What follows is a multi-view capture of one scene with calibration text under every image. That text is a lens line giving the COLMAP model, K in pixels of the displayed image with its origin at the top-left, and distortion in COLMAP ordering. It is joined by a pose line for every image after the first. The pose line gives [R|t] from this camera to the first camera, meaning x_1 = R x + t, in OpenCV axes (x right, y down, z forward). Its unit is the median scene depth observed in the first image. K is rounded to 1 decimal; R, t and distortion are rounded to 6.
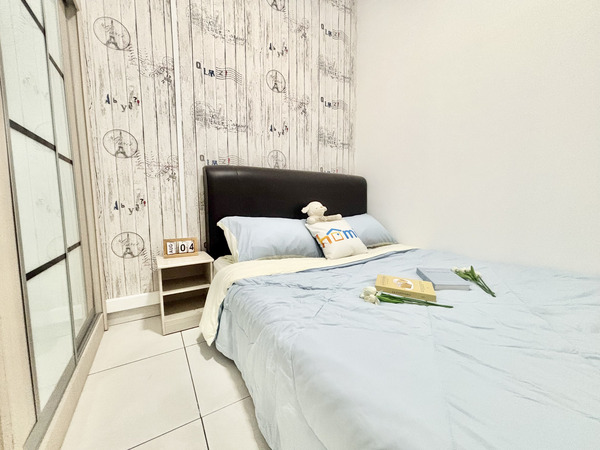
lens RADIAL K [[240.0, 0, 295.7], [0, 240.0, 227.5], [0, 0, 1]] dist [-0.008399, 0.000670]
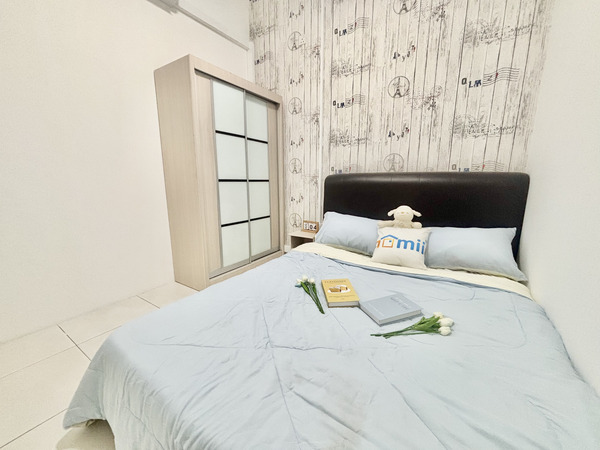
lens RADIAL K [[240.0, 0, 314.2], [0, 240.0, 228.8], [0, 0, 1]] dist [-0.008399, 0.000670]
pose [[0.459148, 0.179655, -0.870004, 0.883489], [-0.103126, 0.983496, 0.148666, -0.137440], [0.882354, 0.021460, 0.470097, 0.227724]]
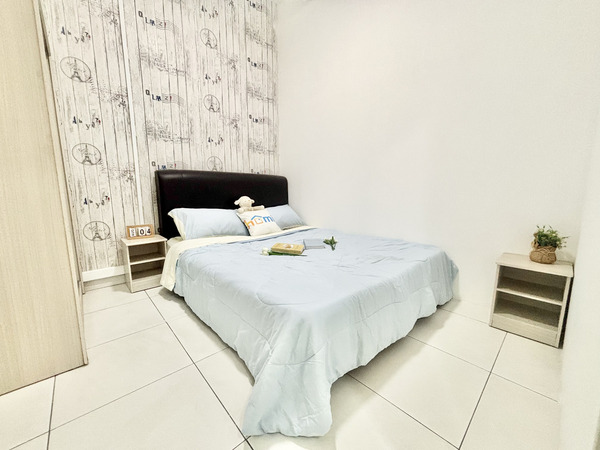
lens RADIAL K [[240.0, 0, 299.1], [0, 240.0, 226.8], [0, 0, 1]] dist [-0.008399, 0.000670]
pose [[0.977838, -0.027198, 0.207587, 0.107951], [0.016818, 0.998526, 0.051606, 0.000547], [-0.208685, -0.046971, 0.976854, -0.464540]]
